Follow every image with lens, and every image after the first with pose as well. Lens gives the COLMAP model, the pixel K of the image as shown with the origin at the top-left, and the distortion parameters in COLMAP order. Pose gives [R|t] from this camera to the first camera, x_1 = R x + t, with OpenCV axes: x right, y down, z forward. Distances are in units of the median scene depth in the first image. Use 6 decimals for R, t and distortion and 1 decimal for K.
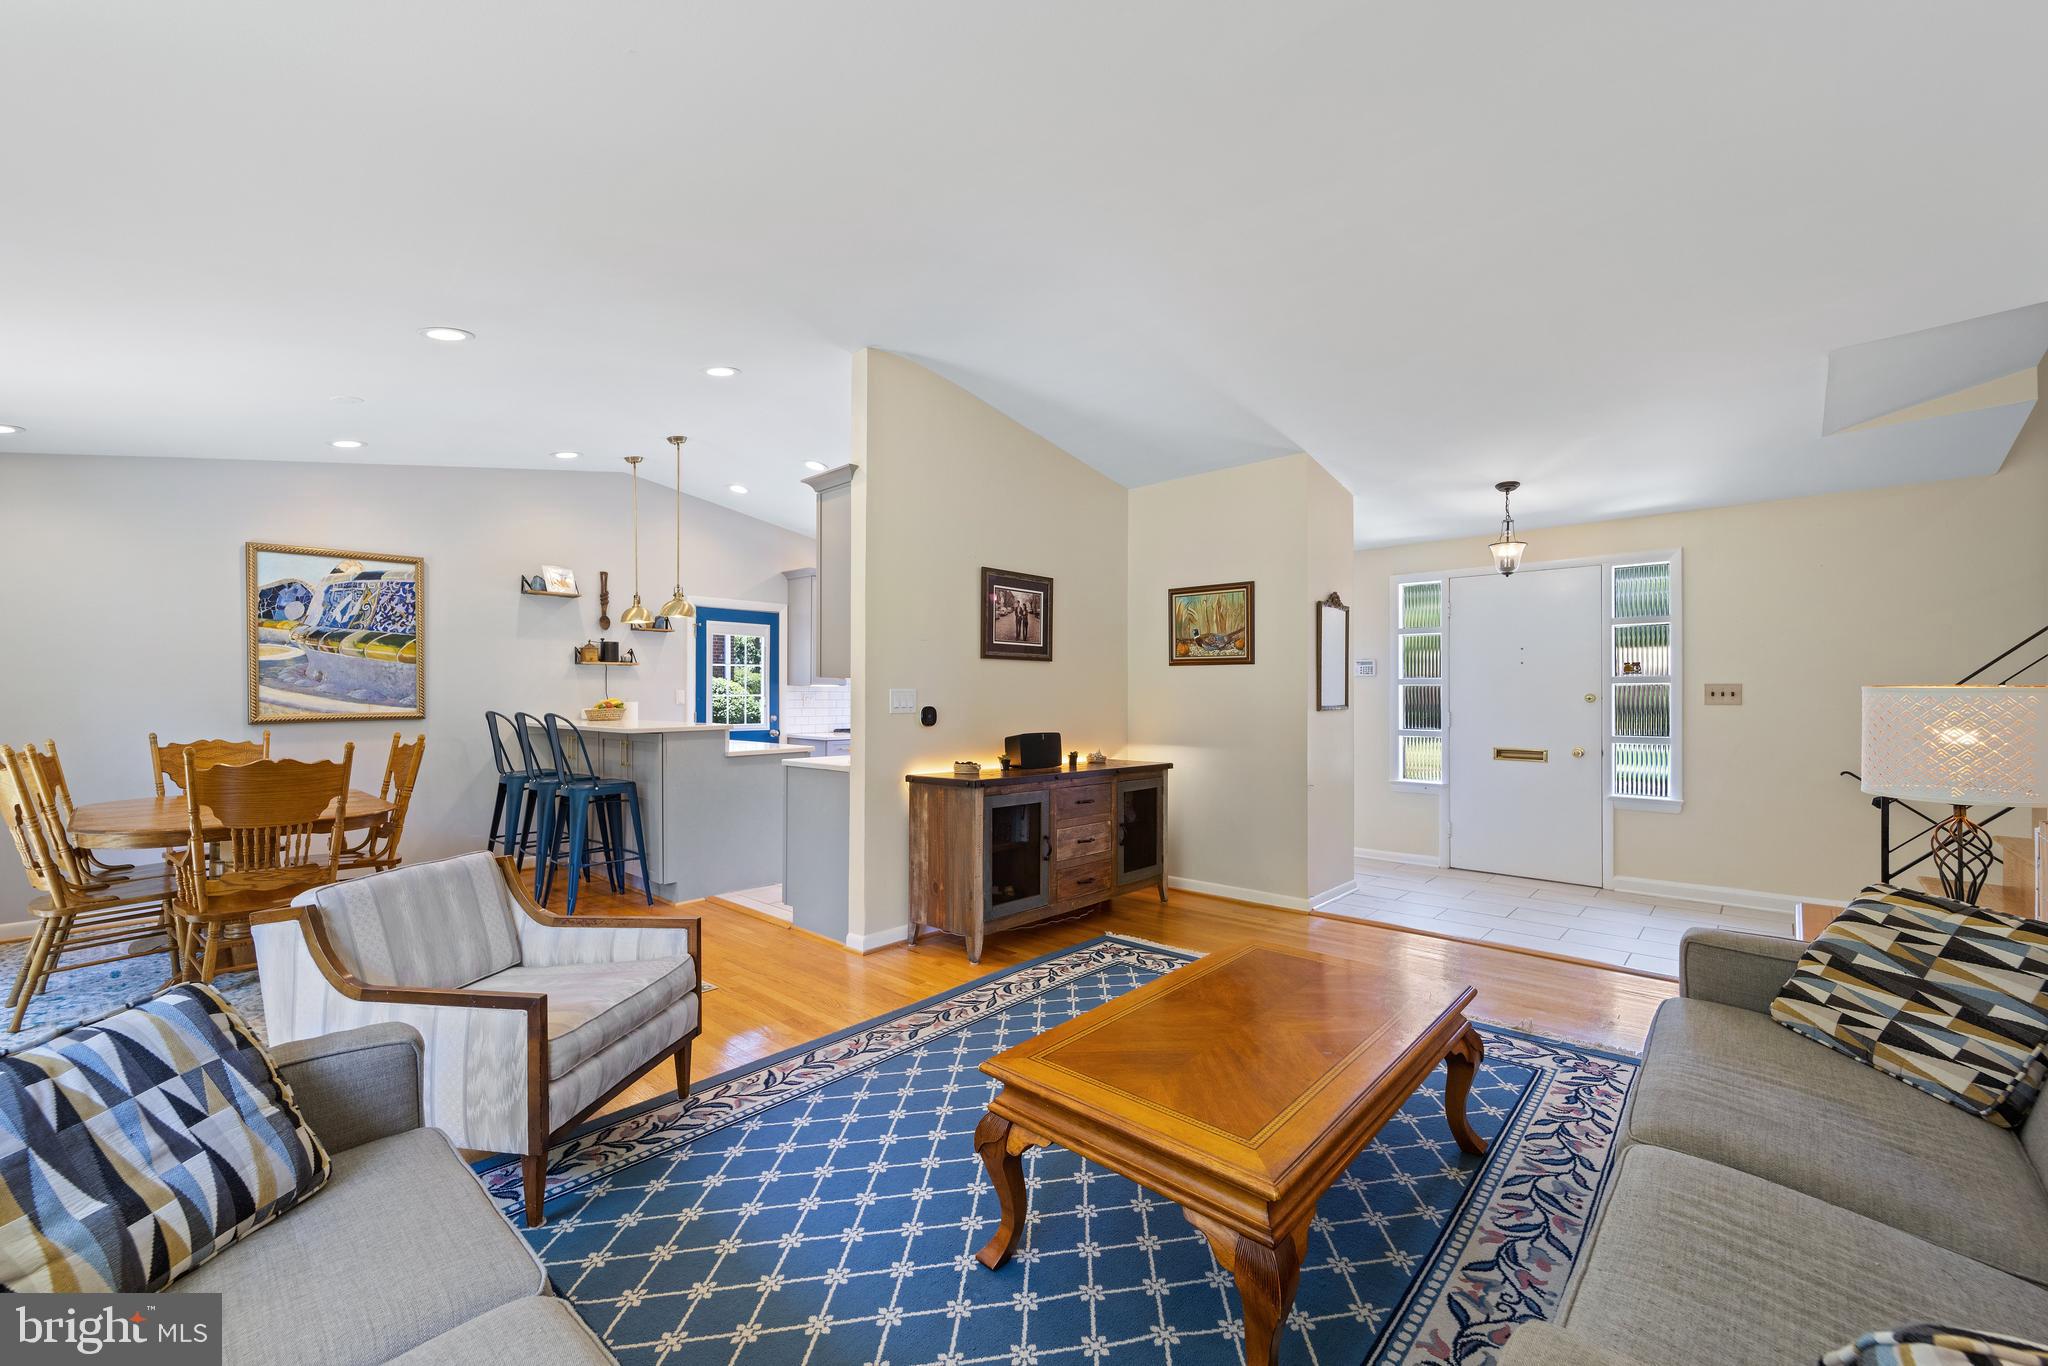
lens RADIAL K [[827.1, 0, 1056.9], [0, 827.1, 688.6], [0, 0, 1]] dist [0.001593, -0.001407]
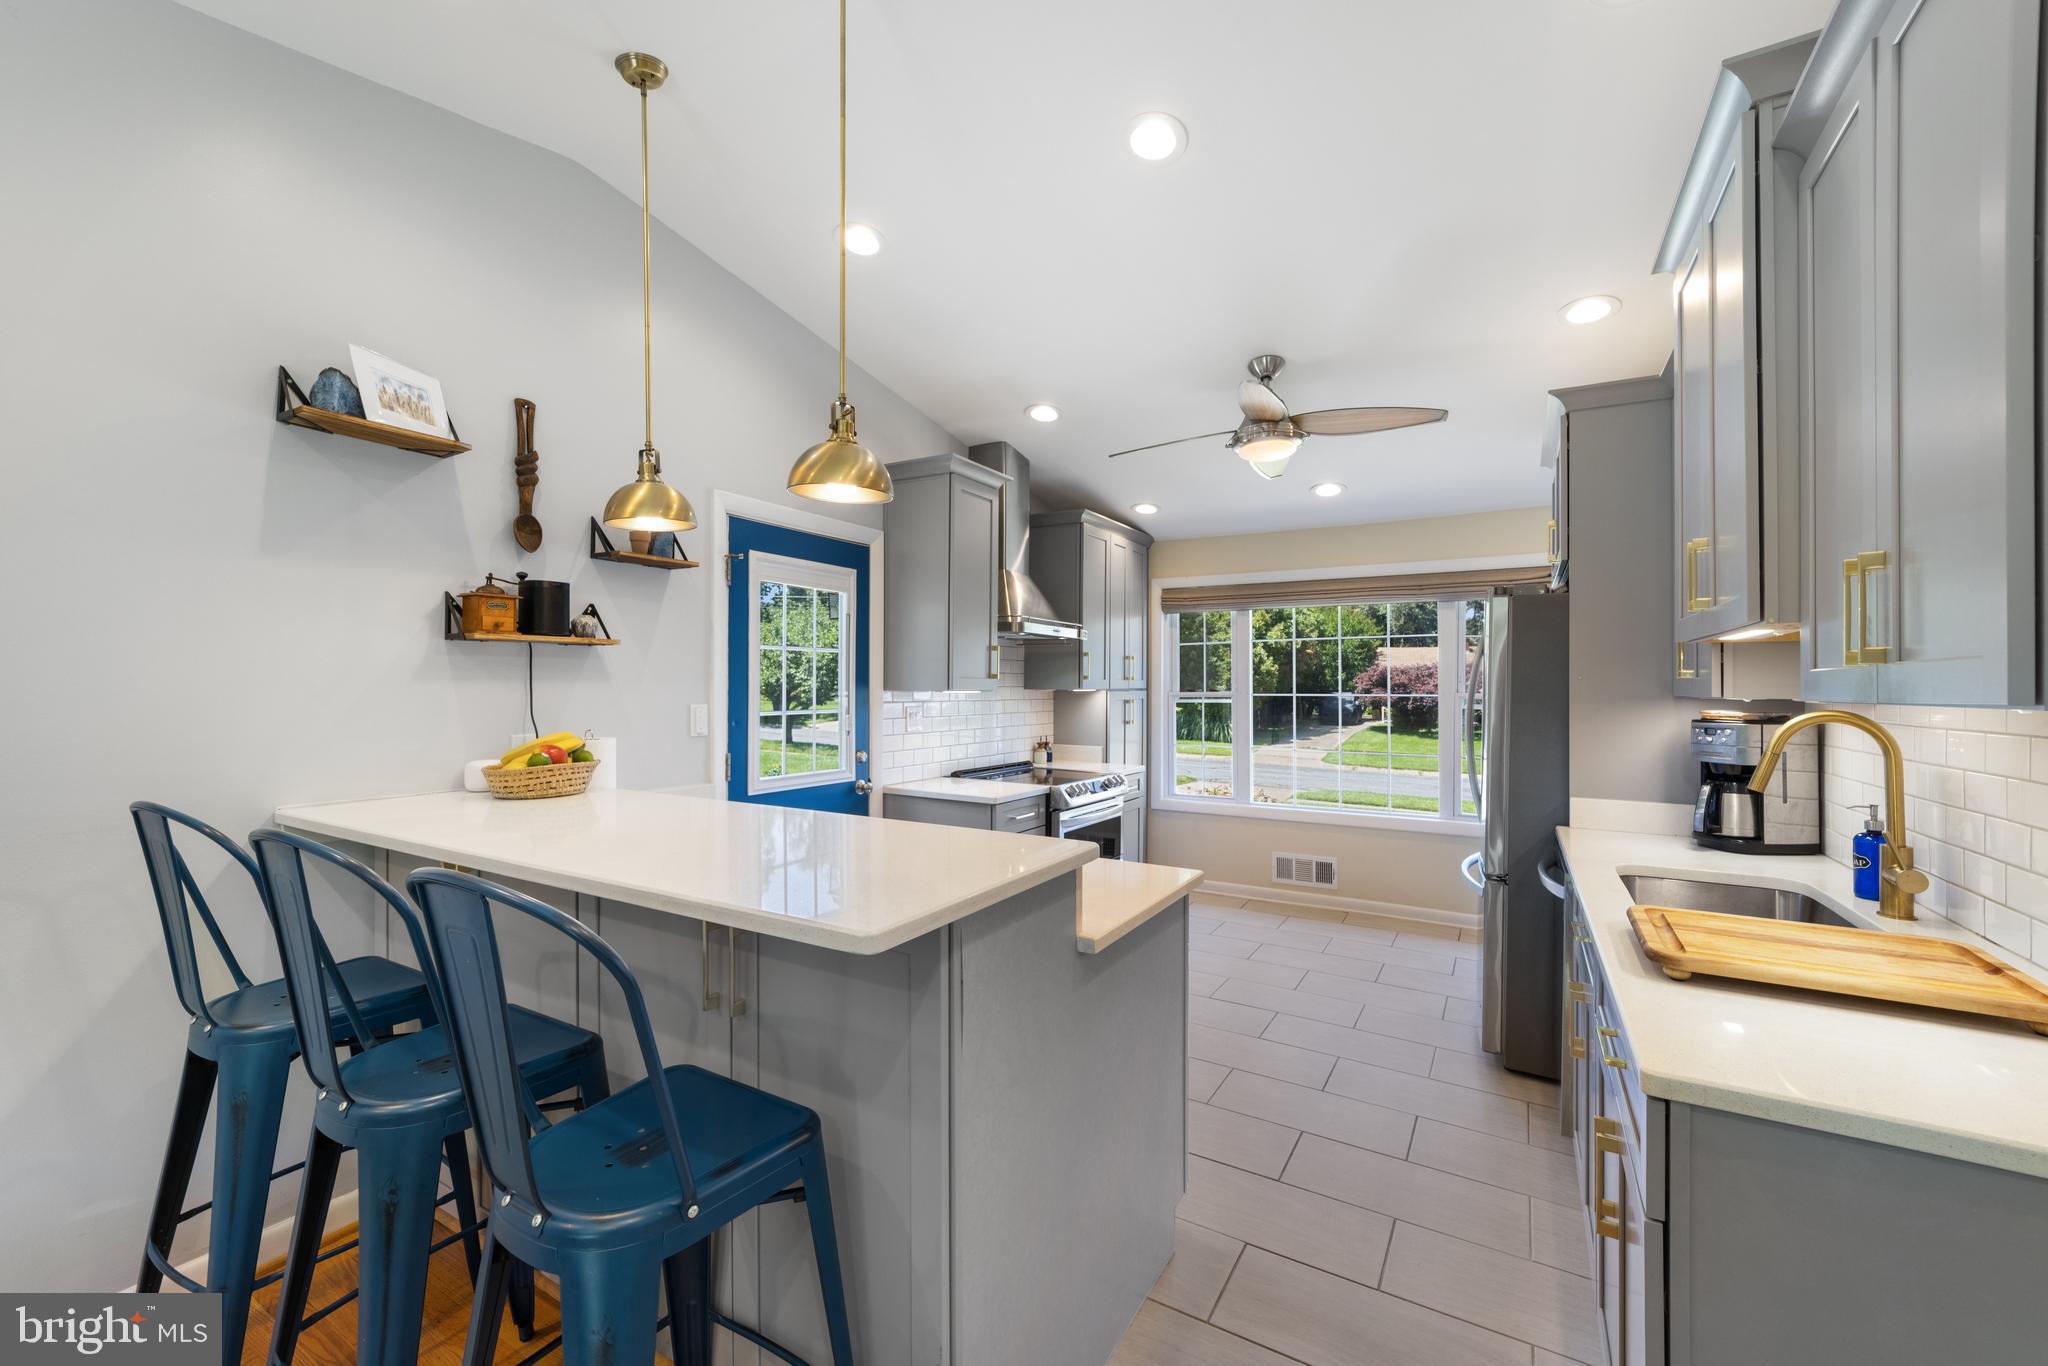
lens RADIAL K [[813.9, 0, 1068.6], [0, 813.9, 680.9], [0, 0, 1]] dist [-0.002396, -0.000706]
pose [[0.975516, 0.007076, 0.219816, -0.492355], [-0.007973, 0.999963, 0.003195, -0.018398], [-0.219786, -0.004869, 0.975536, 0.740636]]
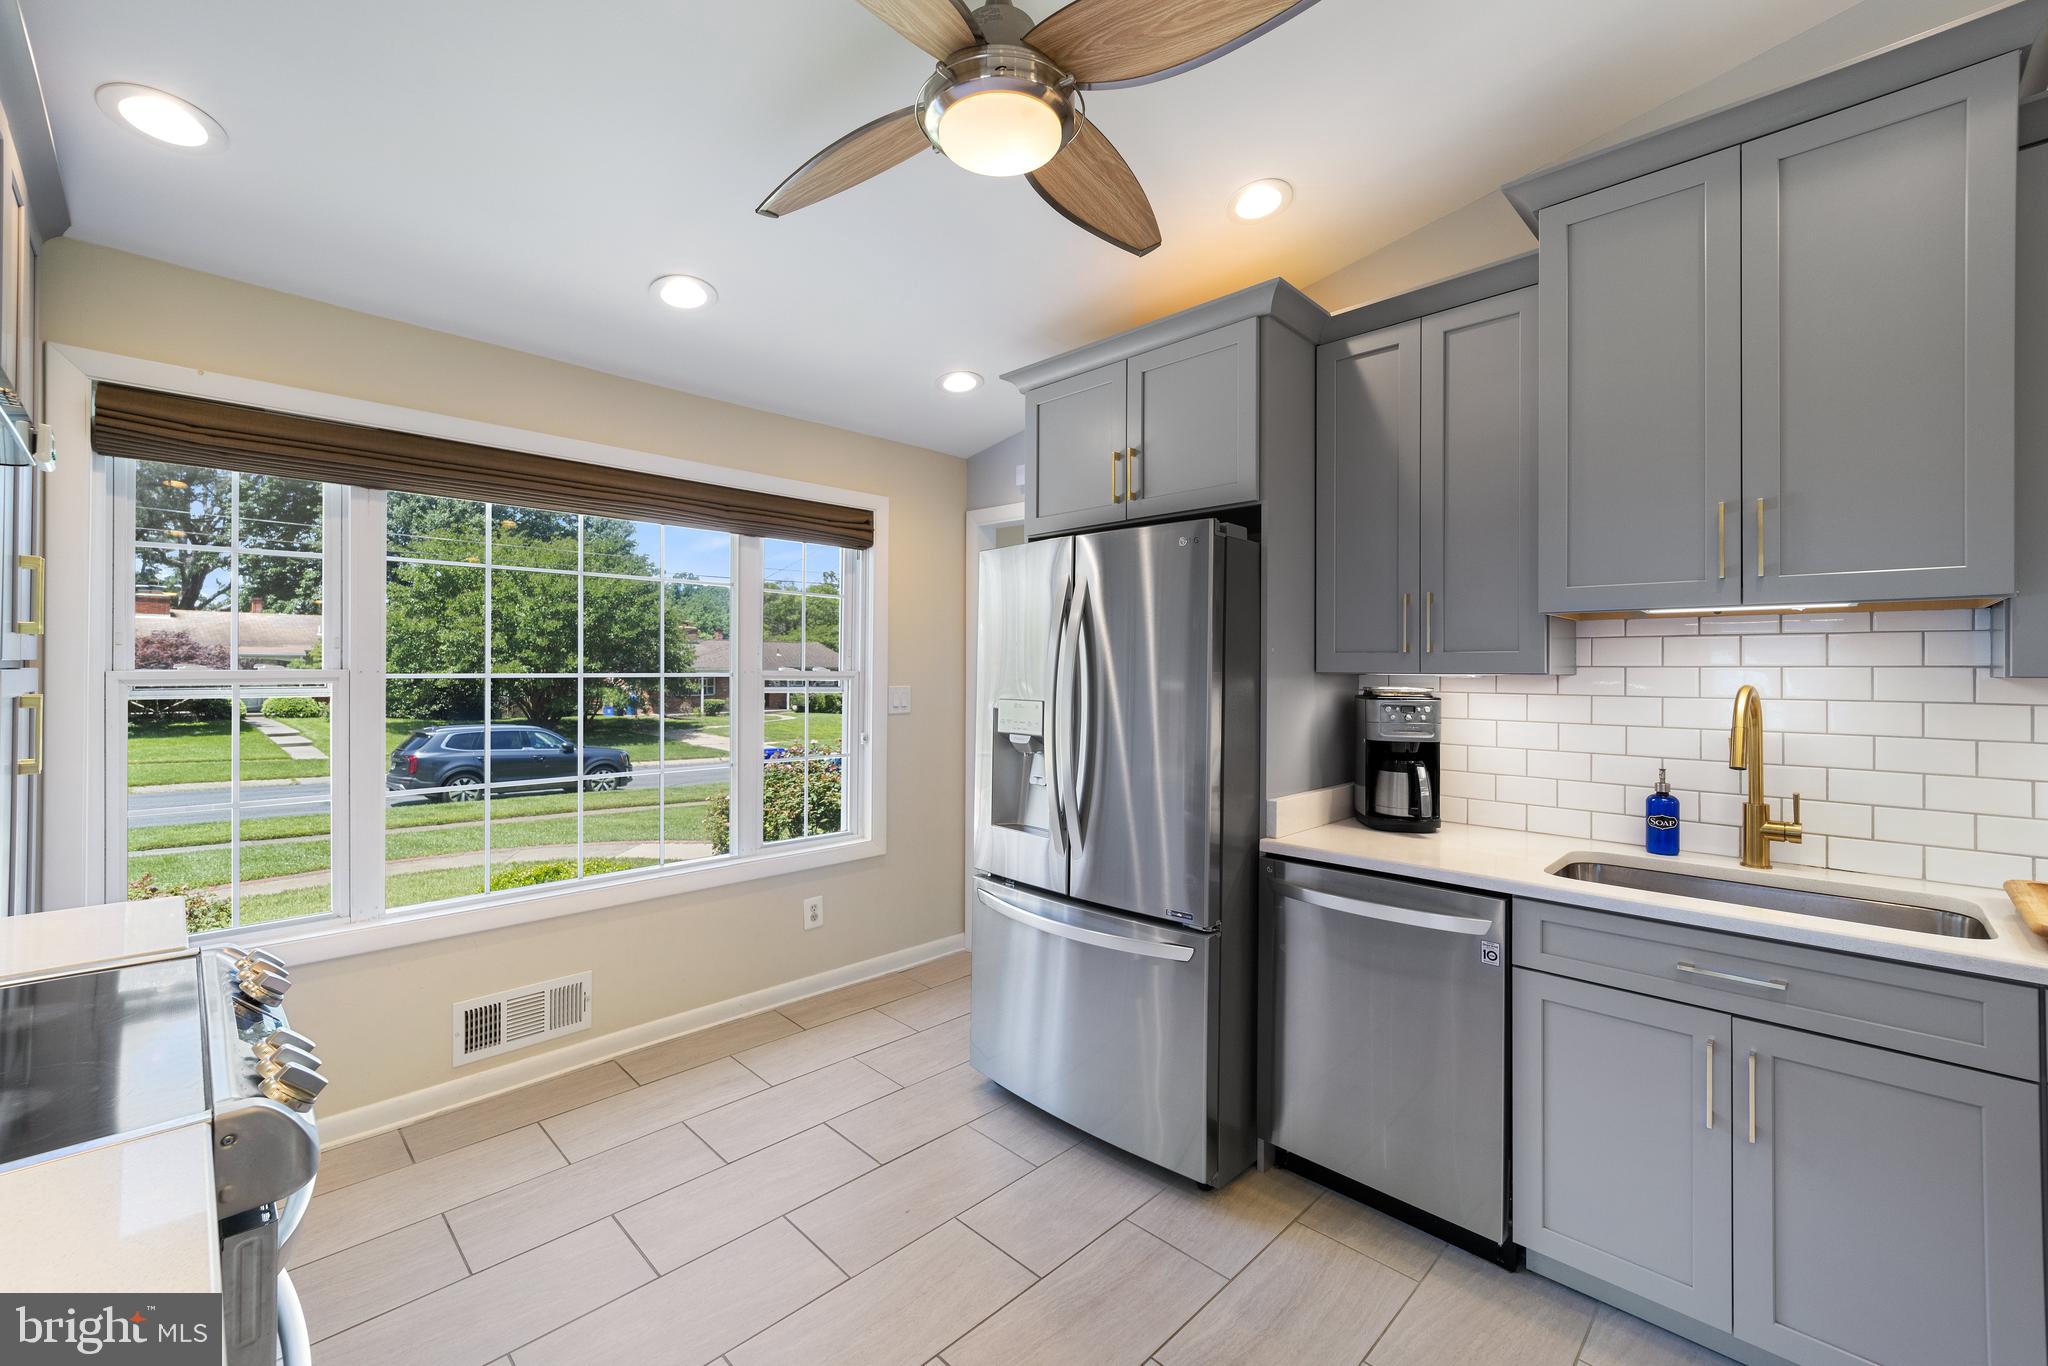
lens RADIAL K [[827.1, 0, 1012.4], [0, 827.1, 668.6], [0, 0, 1]] dist [0.001593, -0.001407]
pose [[0.065664, 0.001258, 0.997841, -0.490184], [-0.015248, 0.999884, -0.000258, -0.007879], [-0.997725, -0.015198, 0.065675, 1.328097]]
